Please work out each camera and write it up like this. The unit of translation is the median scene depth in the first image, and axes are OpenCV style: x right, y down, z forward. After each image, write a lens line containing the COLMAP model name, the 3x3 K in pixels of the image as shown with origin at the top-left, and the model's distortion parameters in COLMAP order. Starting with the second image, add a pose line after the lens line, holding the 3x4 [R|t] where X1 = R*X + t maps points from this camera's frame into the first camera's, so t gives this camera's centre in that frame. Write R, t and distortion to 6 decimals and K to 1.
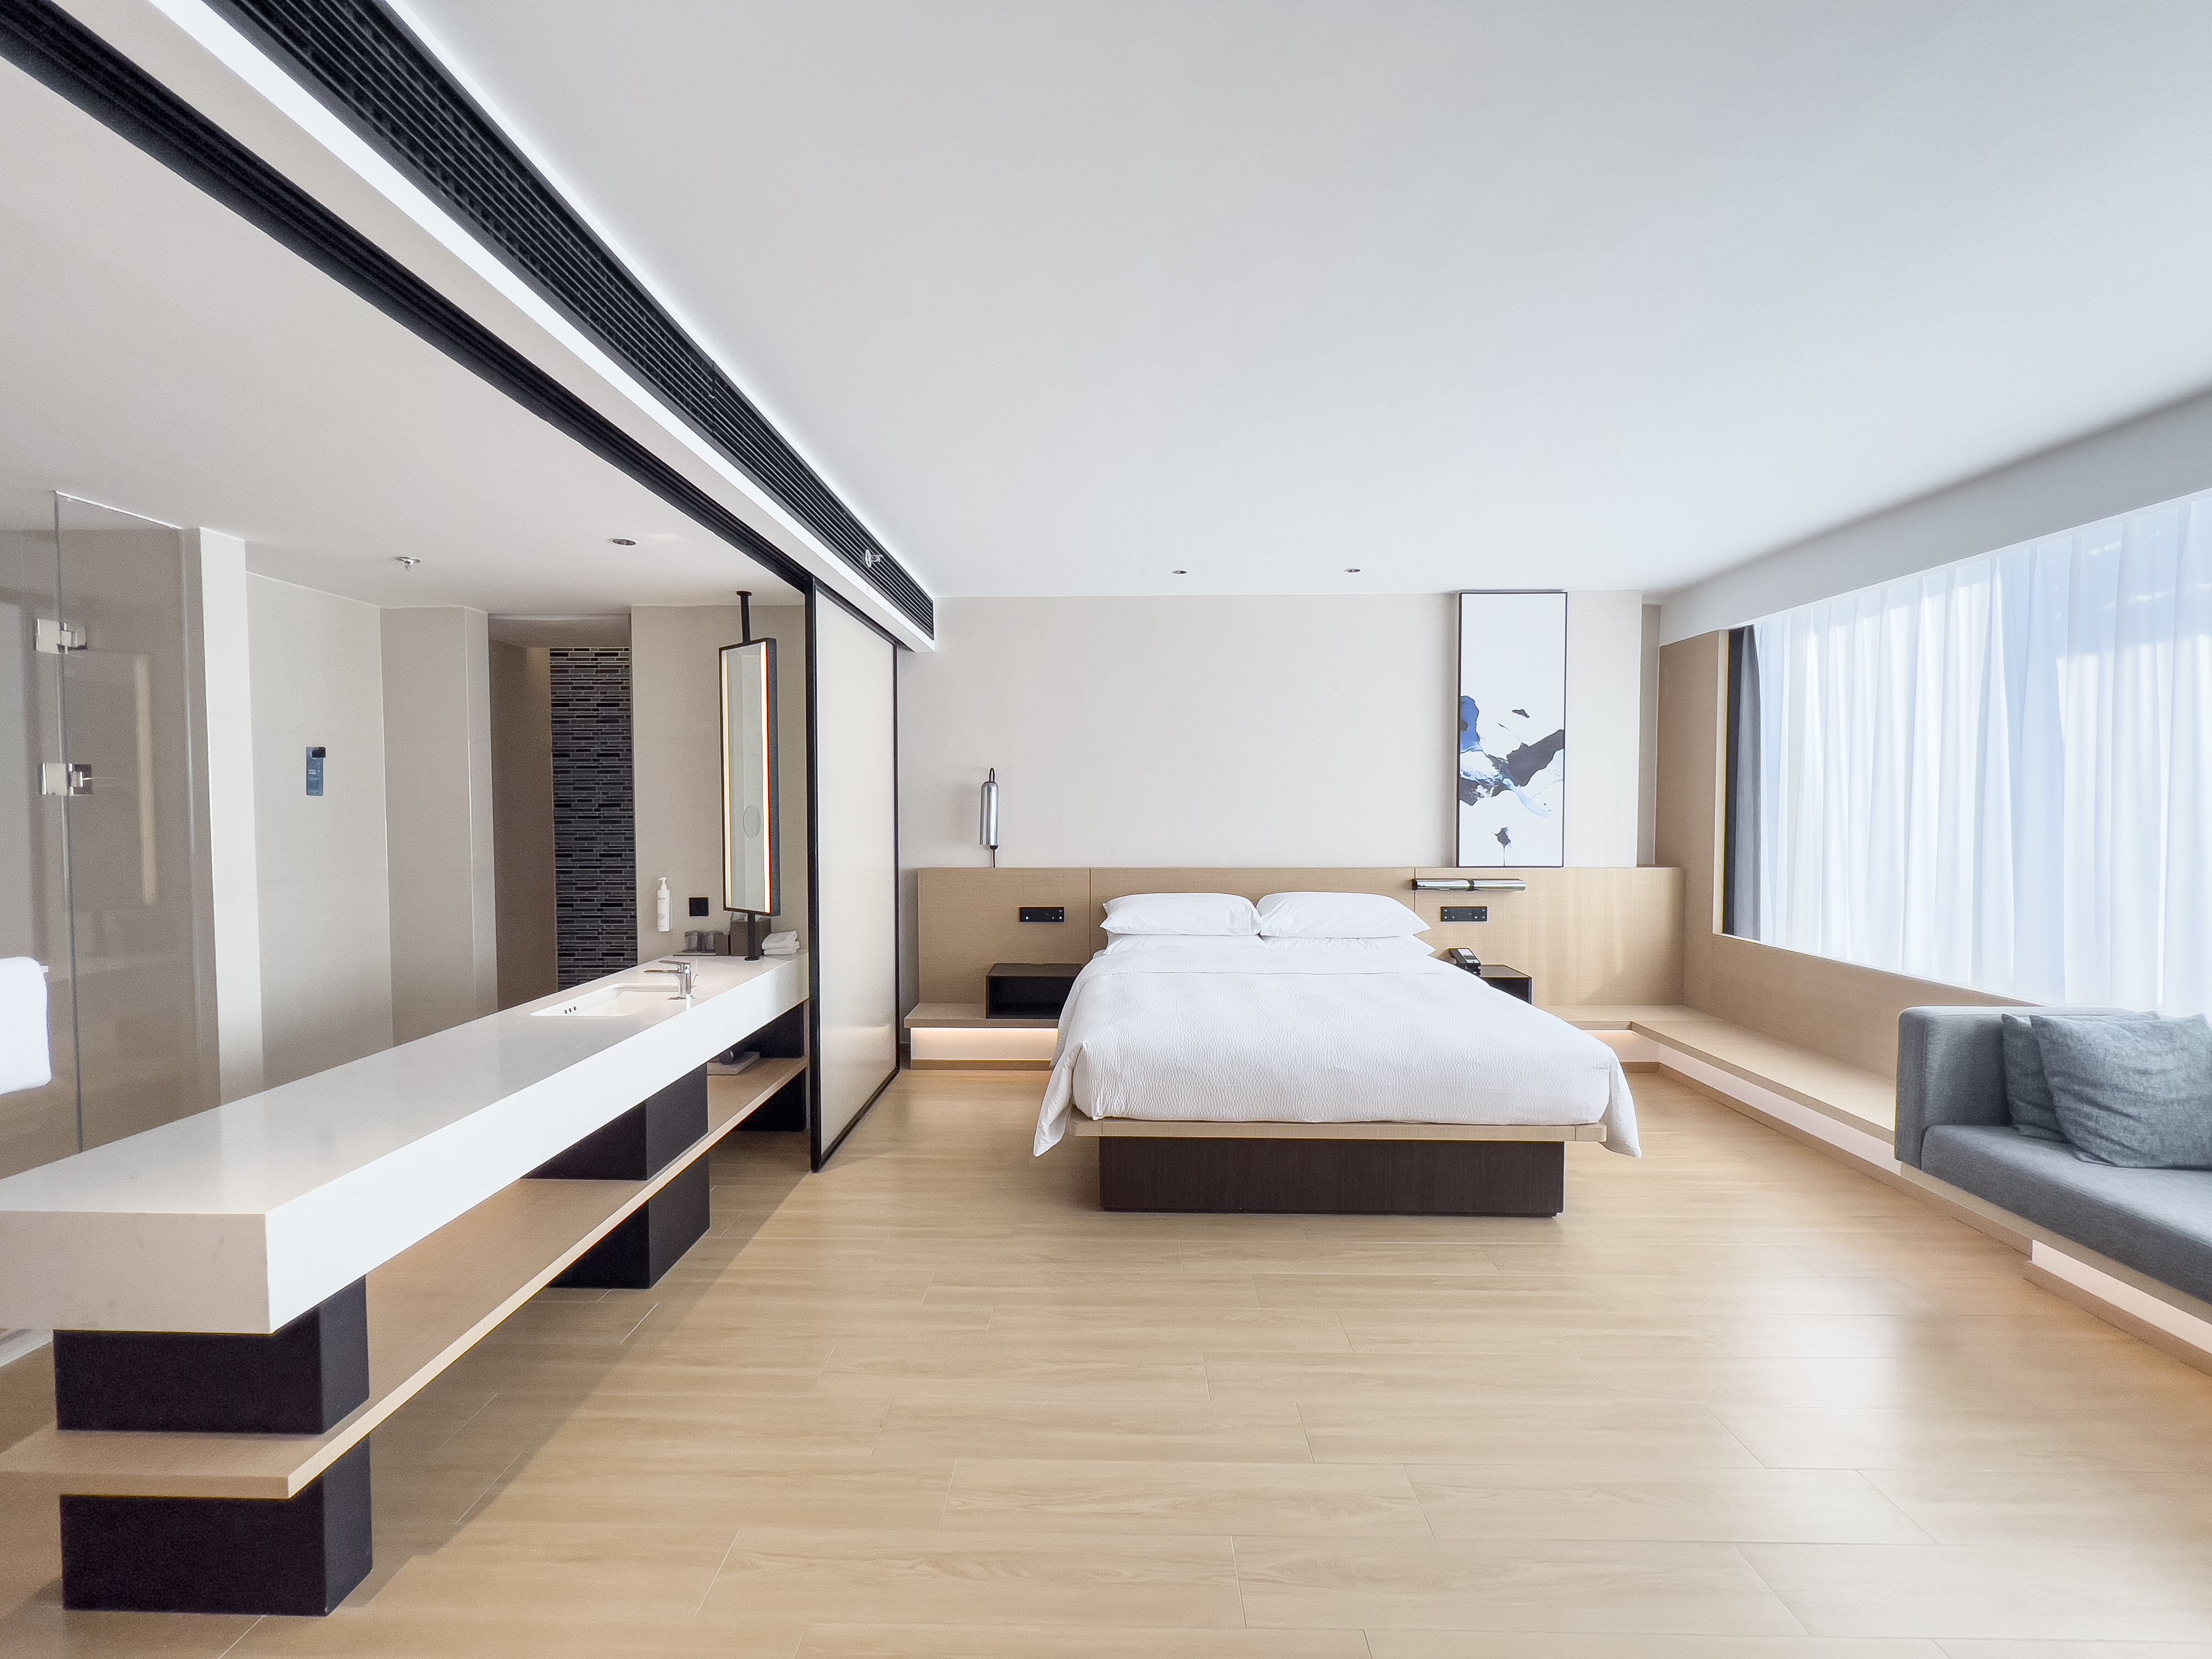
lens RADIAL K [[890.6, 0, 1101.6], [0, 890.6, 829.4], [0, 0, 1]] dist [0.002267, 0.000202]
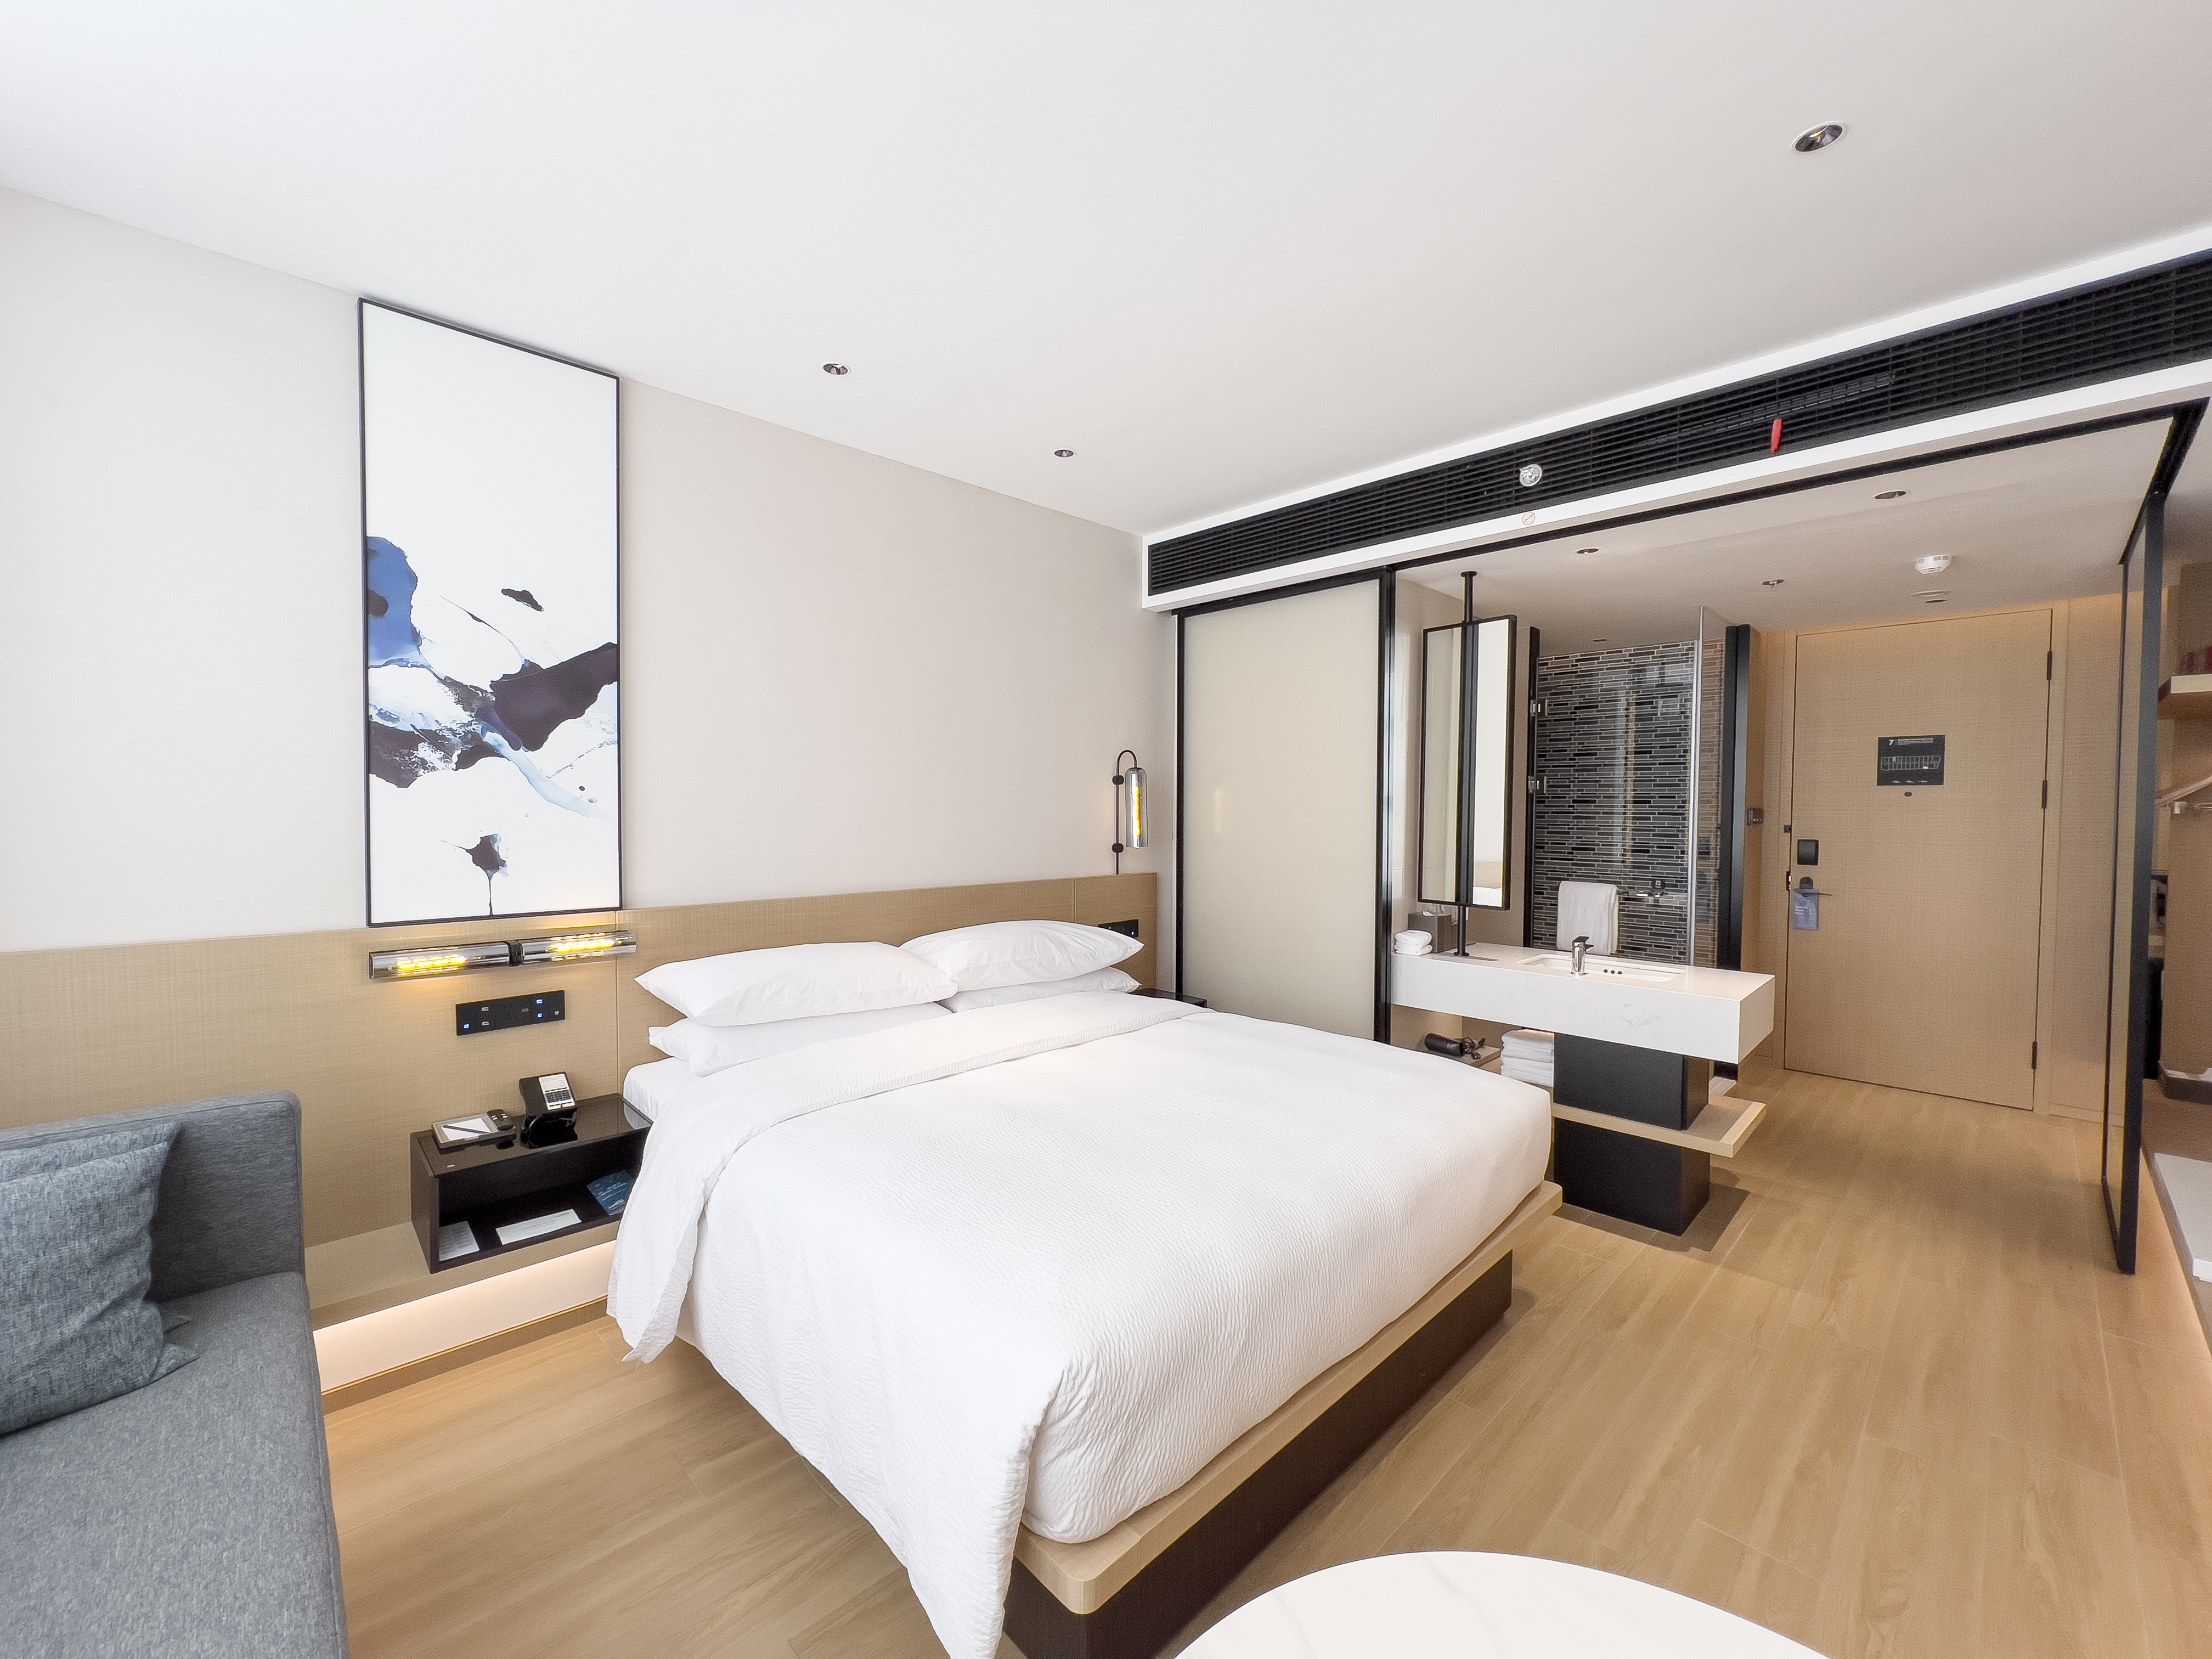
lens RADIAL K [[900.2, 0, 1086.3], [0, 900.2, 838.0], [0, 0, 1]] dist [-0.001322, -0.000520]
pose [[0.701796, -0.015959, 0.712199, 0.362262], [0.013650, 0.999867, 0.008954, -0.000581], [-0.712247, 0.003438, 0.701920, 0.474520]]
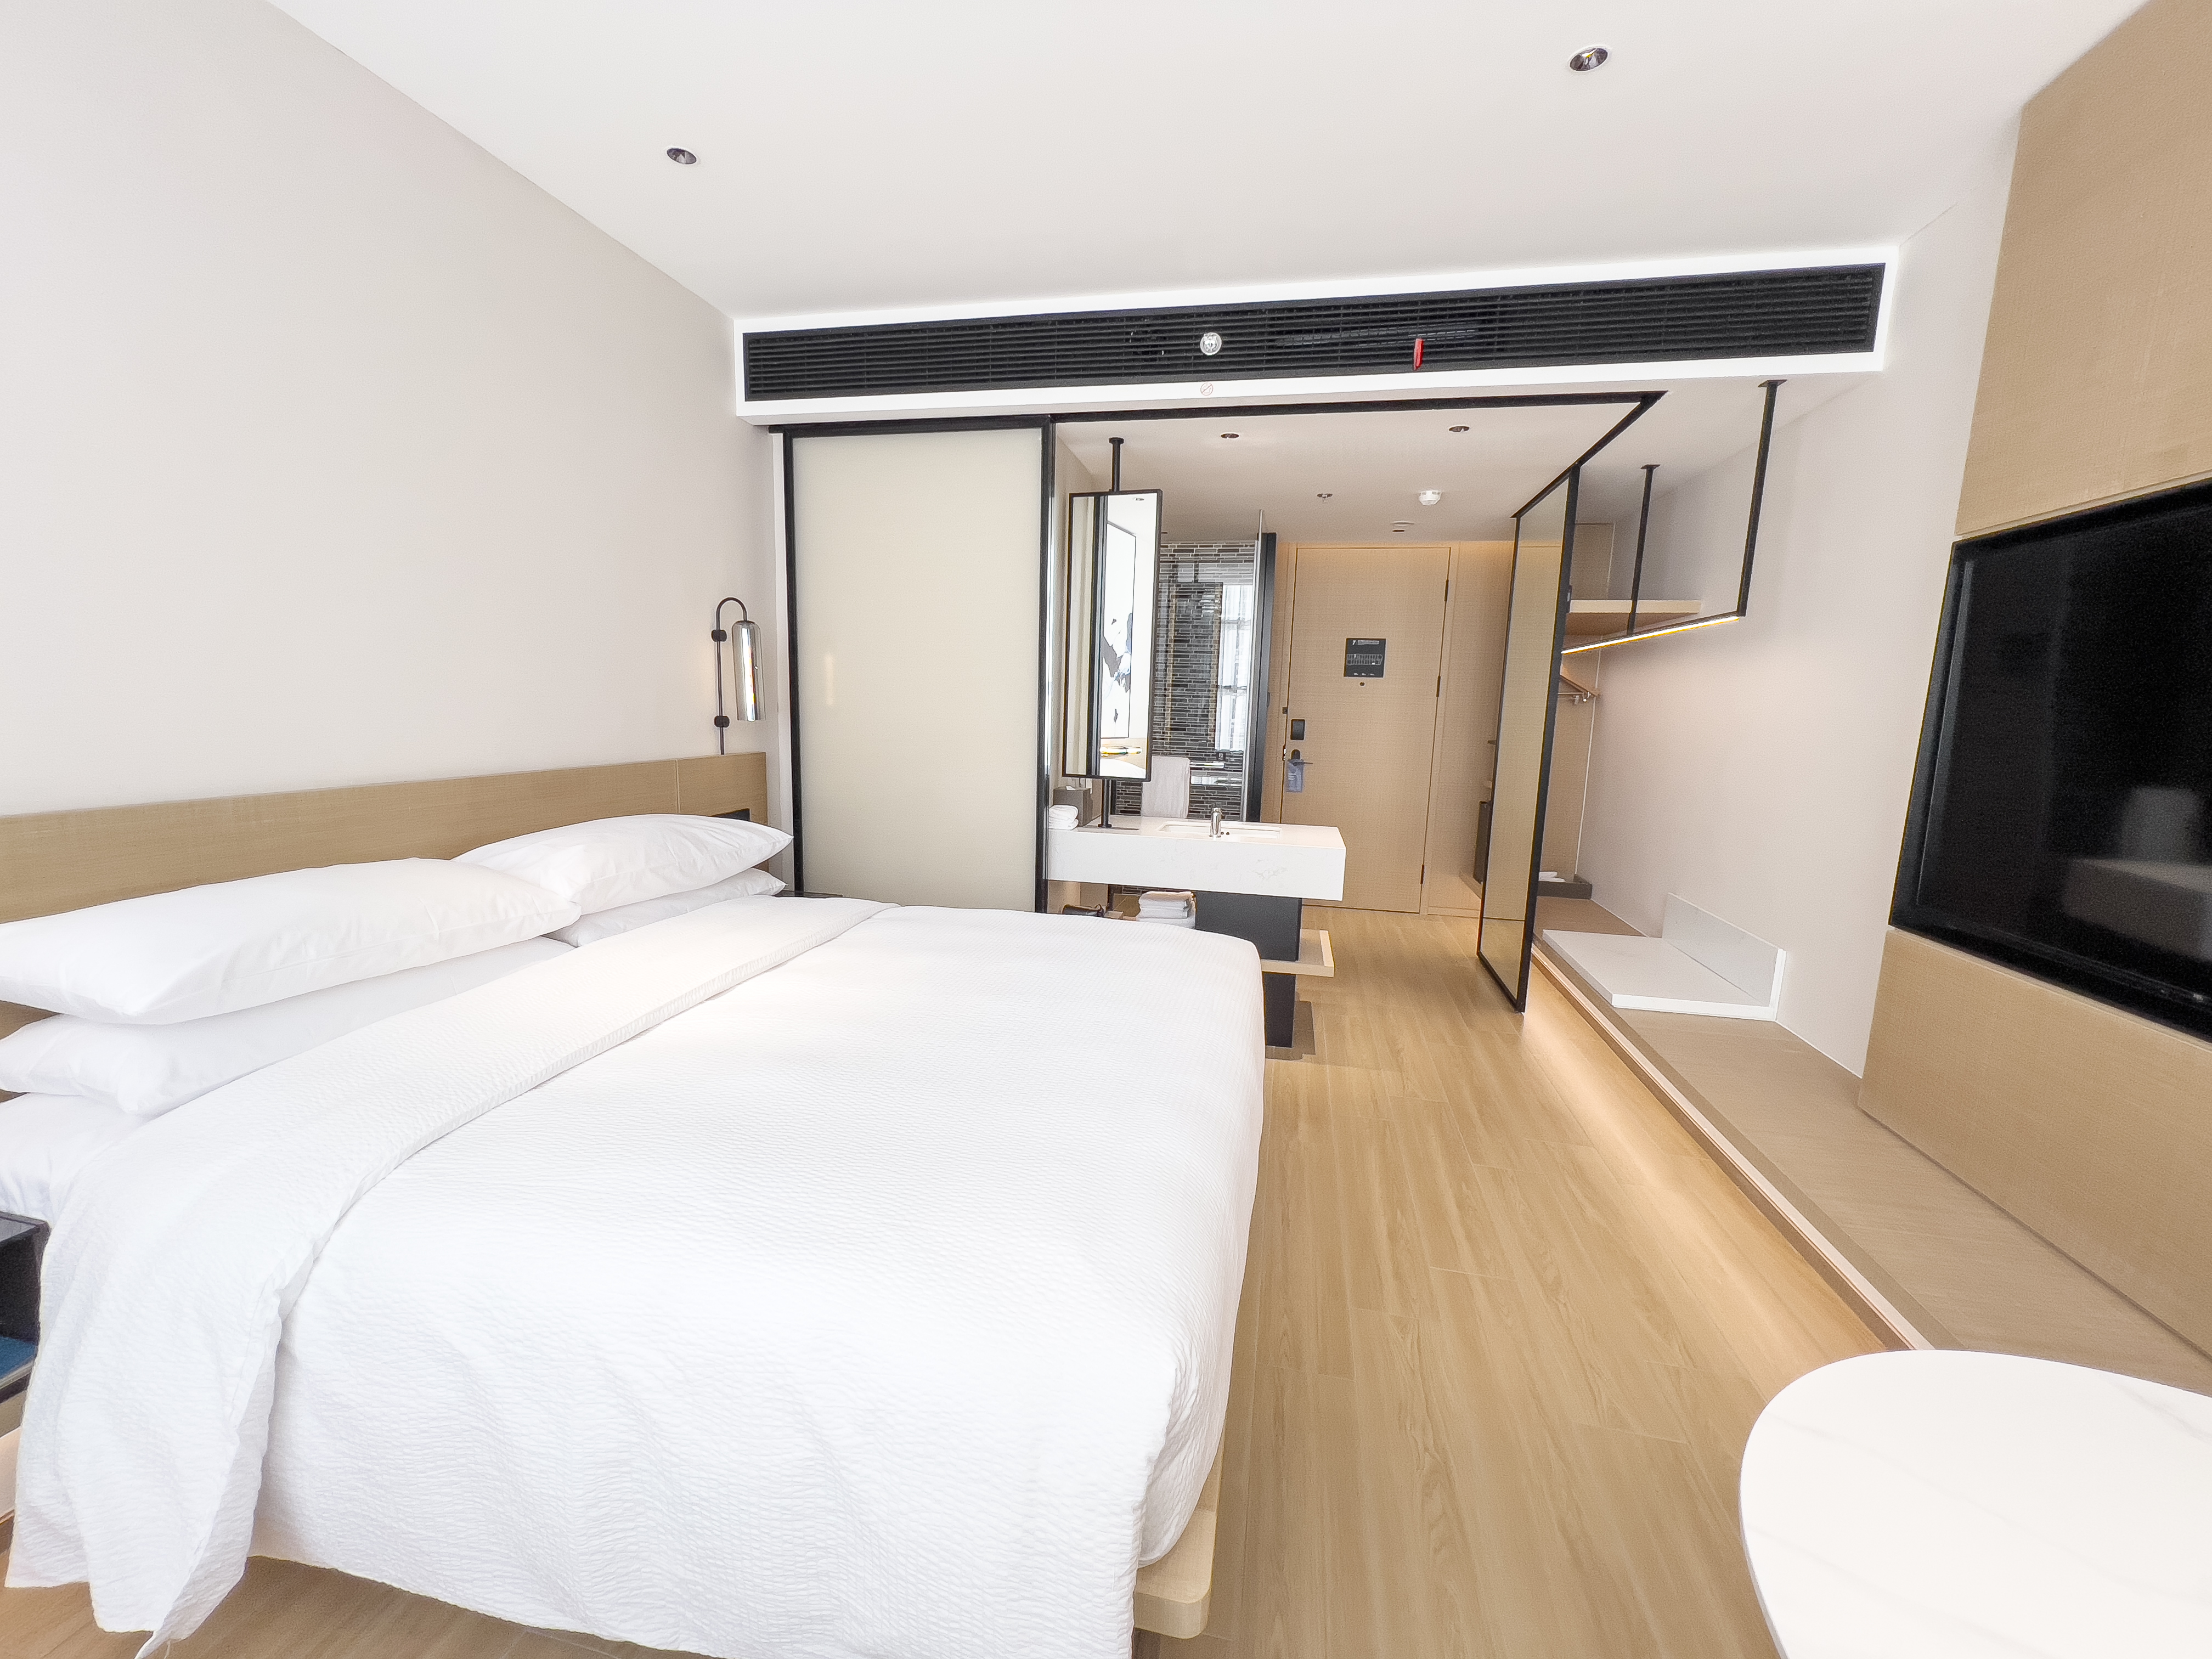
lens RADIAL K [[900.2, 0, 1086.3], [0, 900.2, 838.0], [0, 0, 1]] dist [-0.001322, -0.000520]
pose [[0.174034, -0.135726, 0.975341, 0.359980], [0.001983, 0.990502, 0.137482, 0.004185], [-0.984738, -0.021992, 0.172650, 0.549099]]
